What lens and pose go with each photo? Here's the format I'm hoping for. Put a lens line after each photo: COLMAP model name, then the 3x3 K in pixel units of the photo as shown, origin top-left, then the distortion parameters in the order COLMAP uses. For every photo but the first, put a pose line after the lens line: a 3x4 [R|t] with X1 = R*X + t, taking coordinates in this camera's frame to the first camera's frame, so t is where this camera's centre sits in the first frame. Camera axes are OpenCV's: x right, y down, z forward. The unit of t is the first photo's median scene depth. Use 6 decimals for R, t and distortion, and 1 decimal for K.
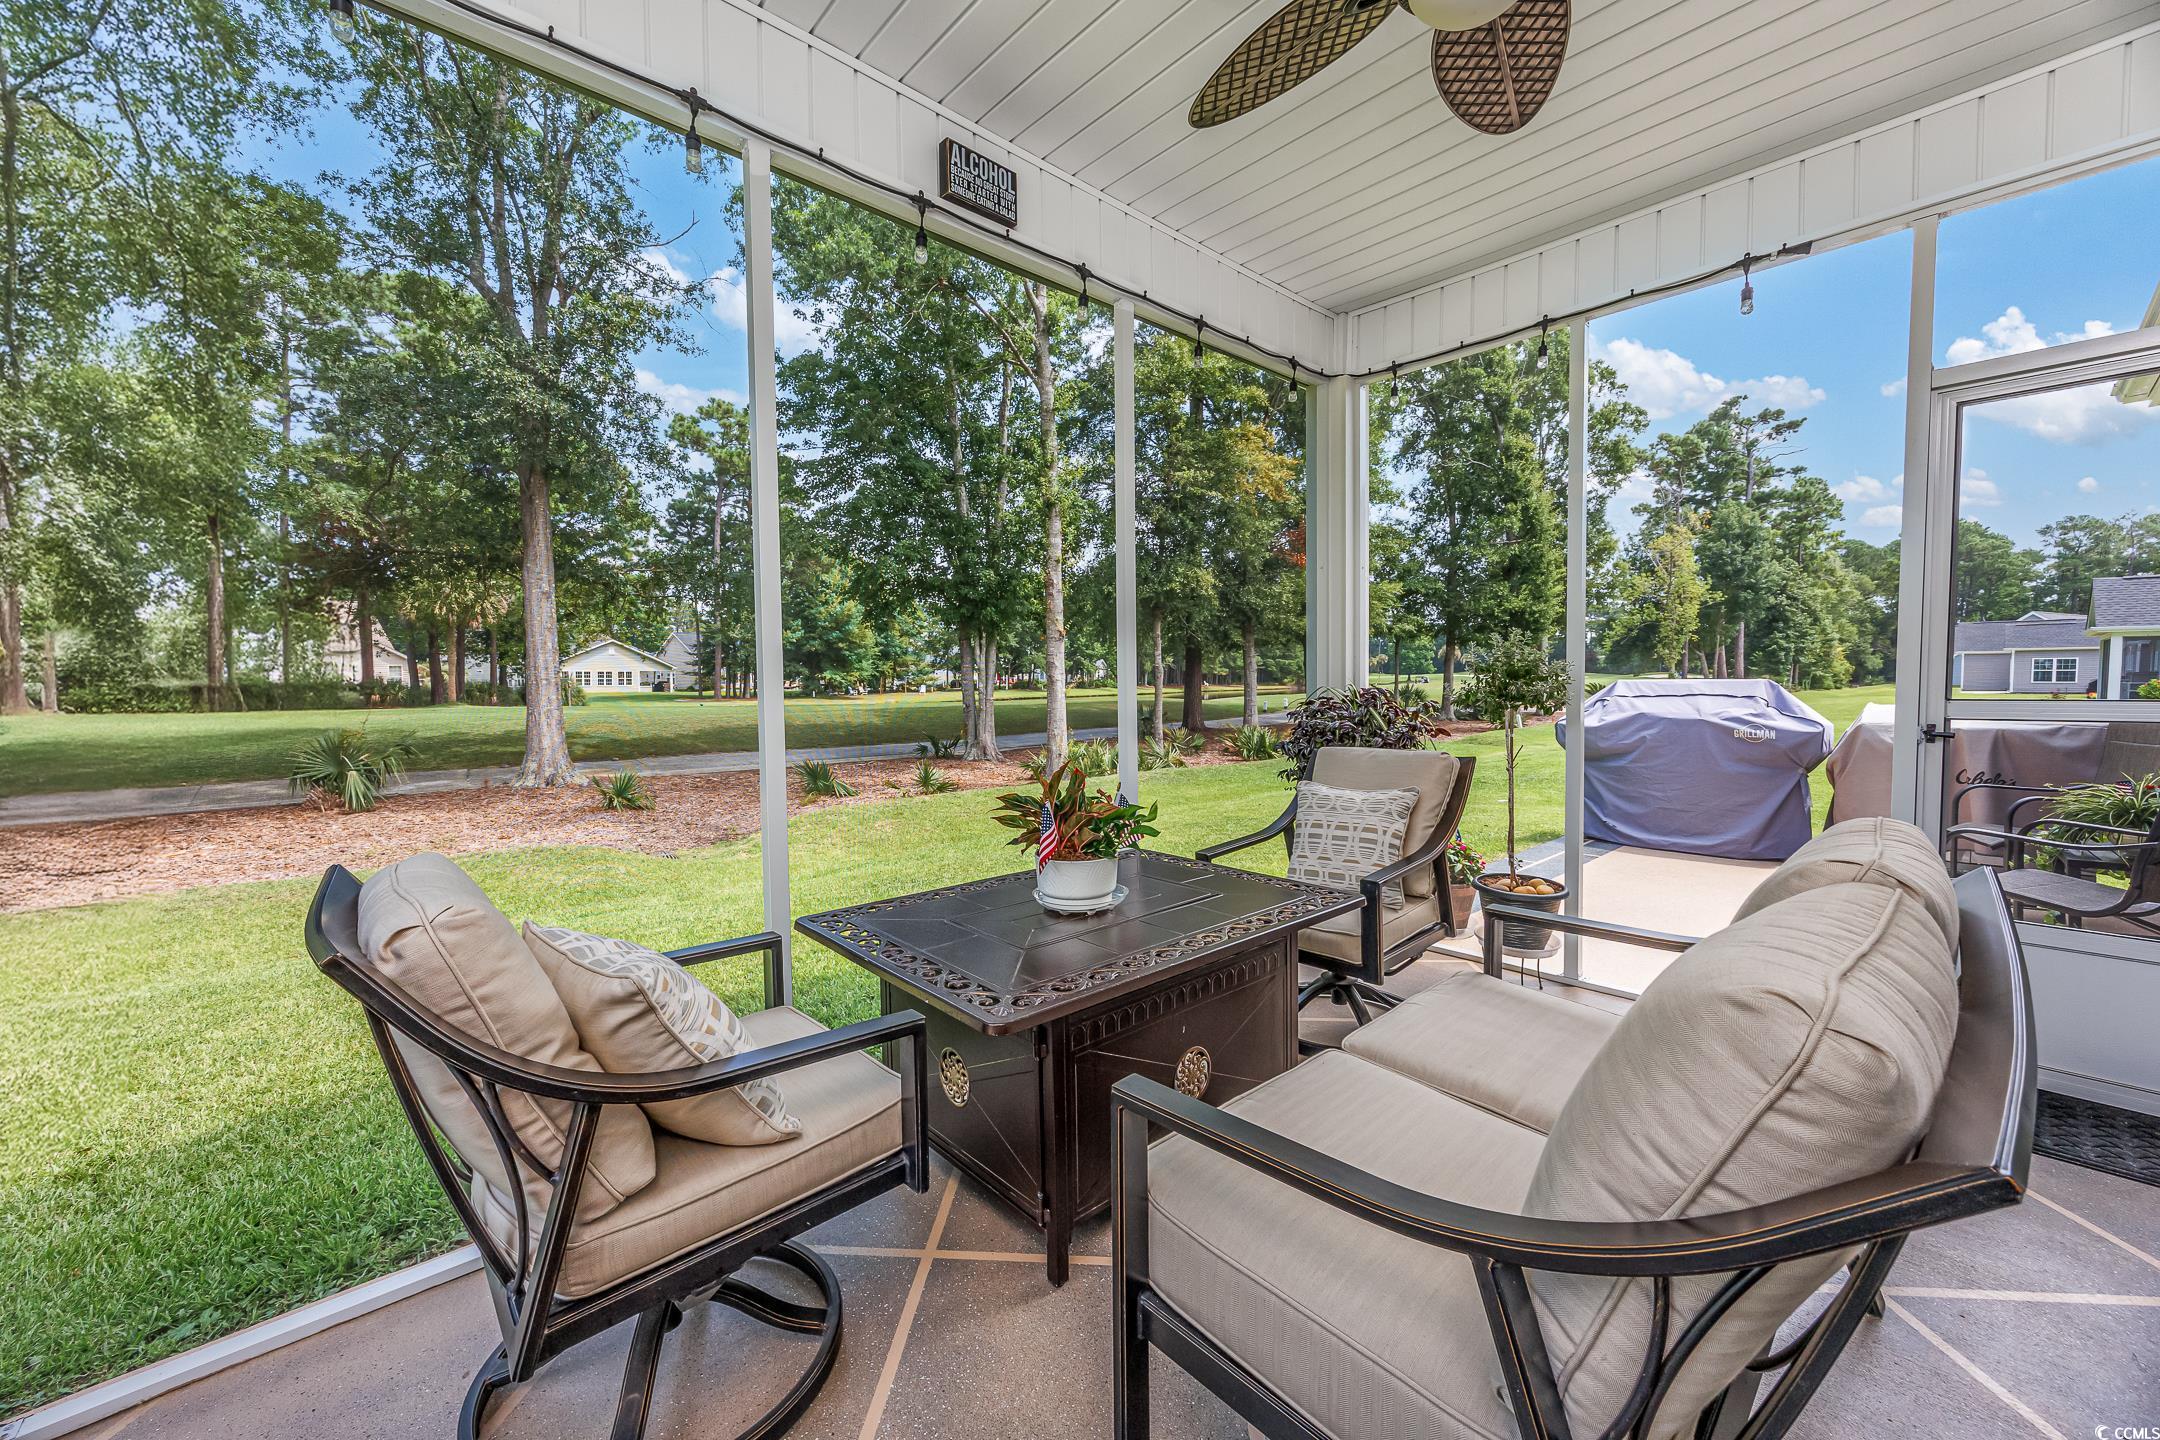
lens RADIAL K [[832.8, 0, 1080.0], [0, 832.8, 720.0], [0, 0, 1]] dist [-0.000361, -0.000017]
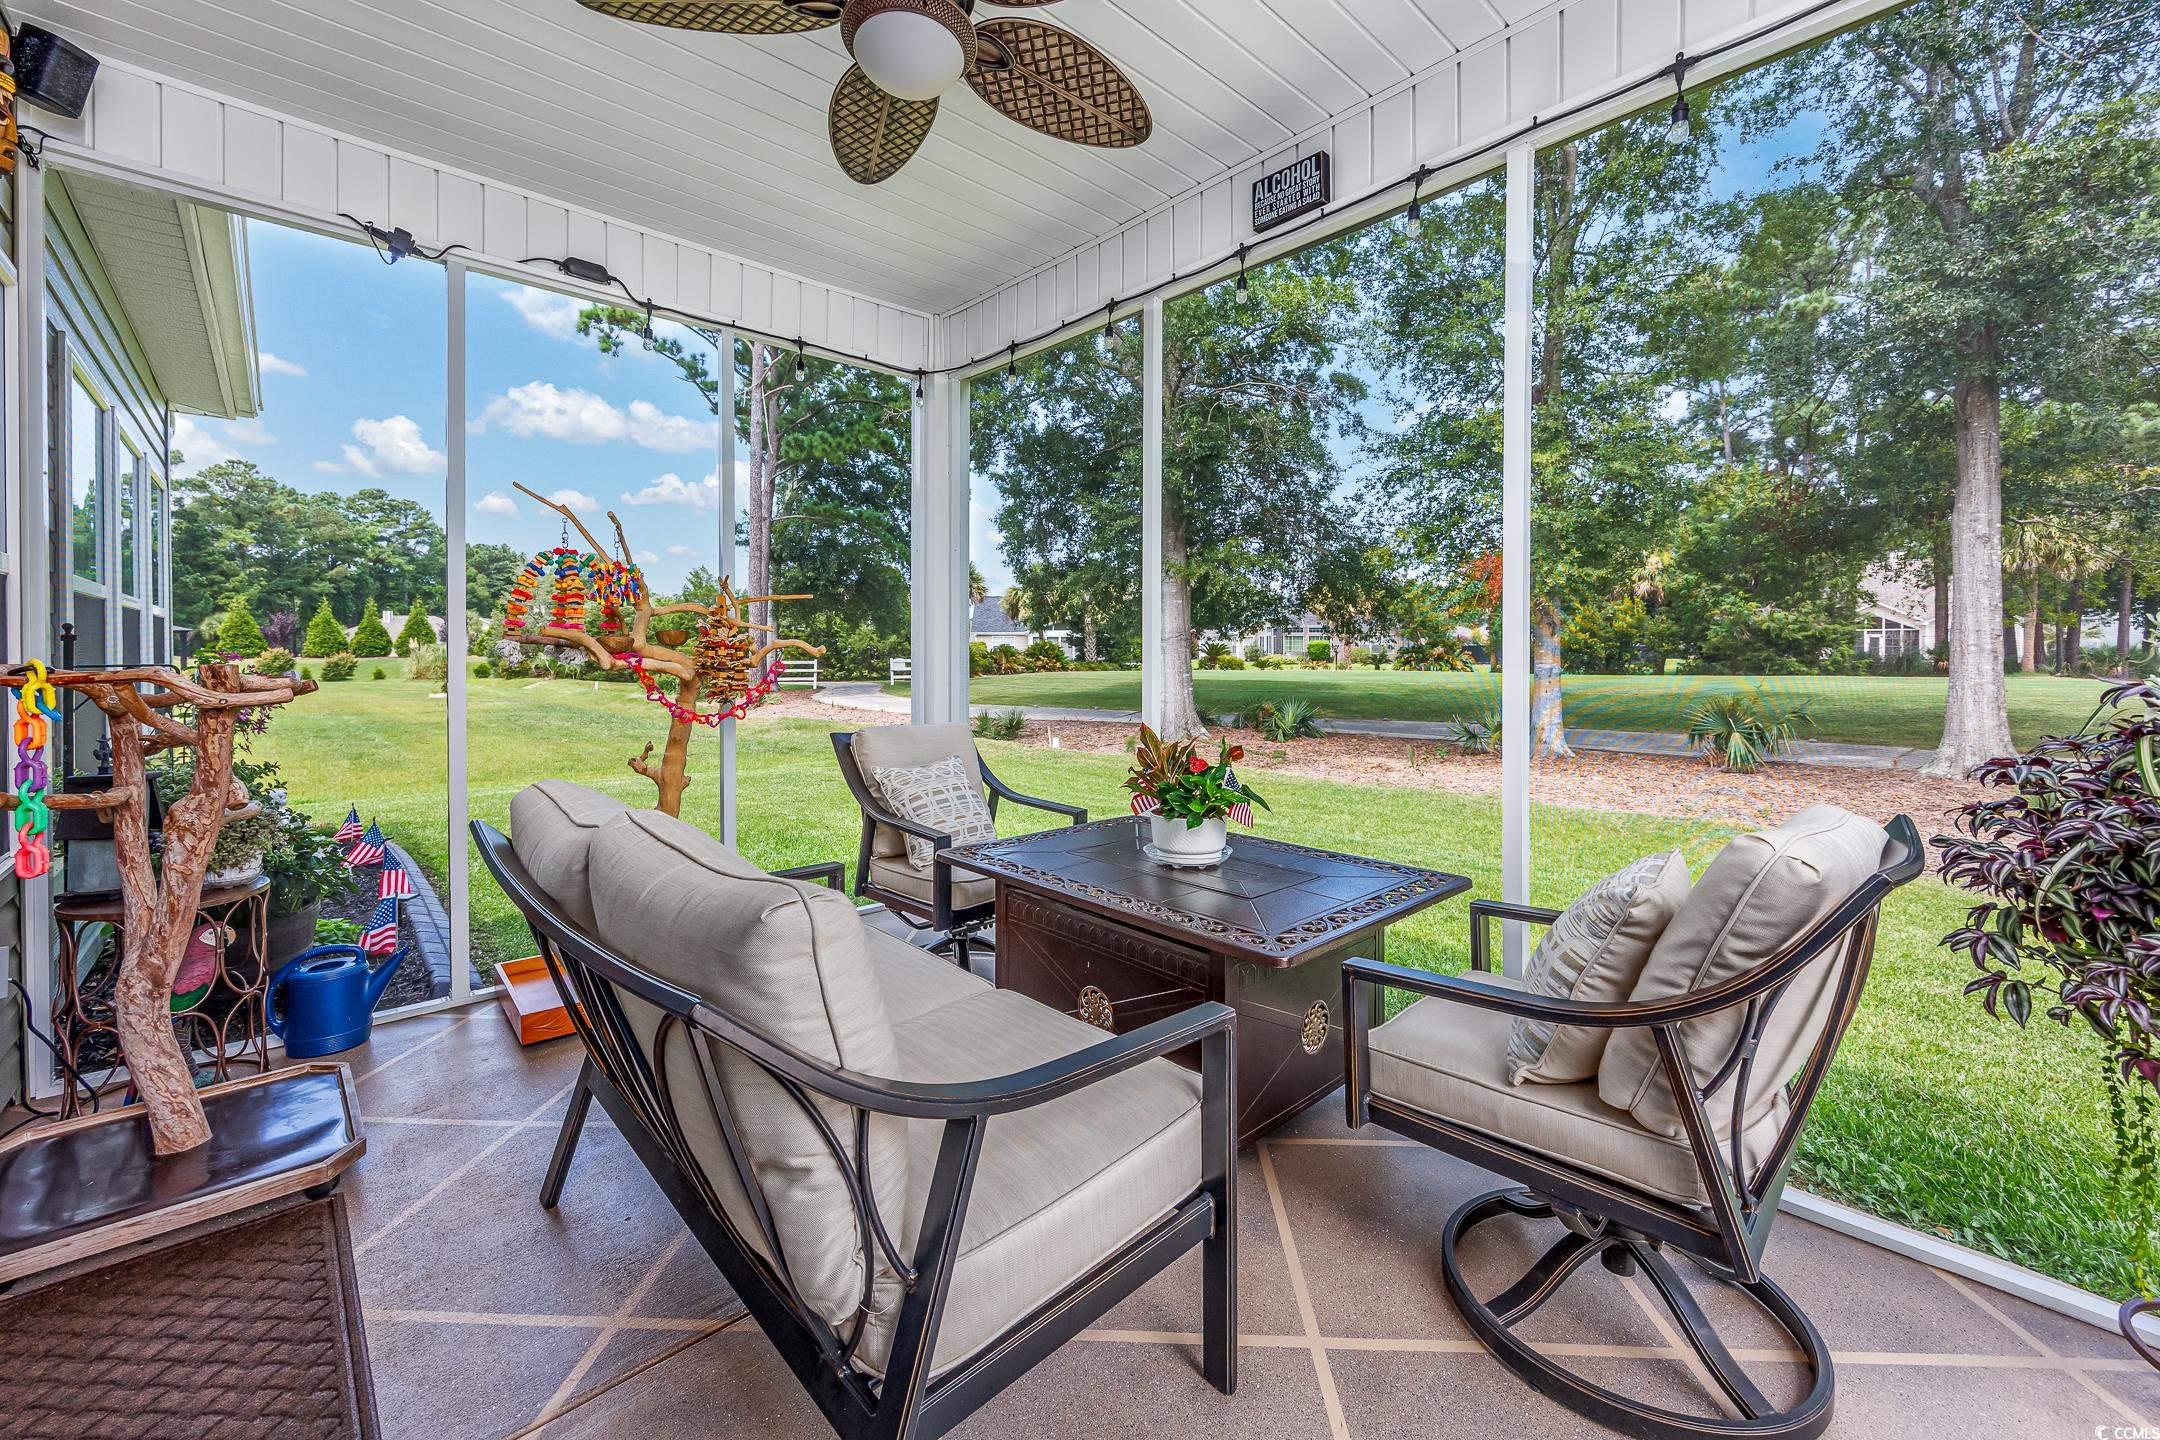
lens RADIAL K [[861.1, 0, 1078.8], [0, 861.1, 660.4], [0, 0, 1]] dist [-0.000541, 0.000002]
pose [[0.012409, 0.017404, -0.999772, 0.203711], [-0.046624, 0.998771, 0.016808, -0.009545], [0.998835, 0.046404, 0.013205, 0.151646]]
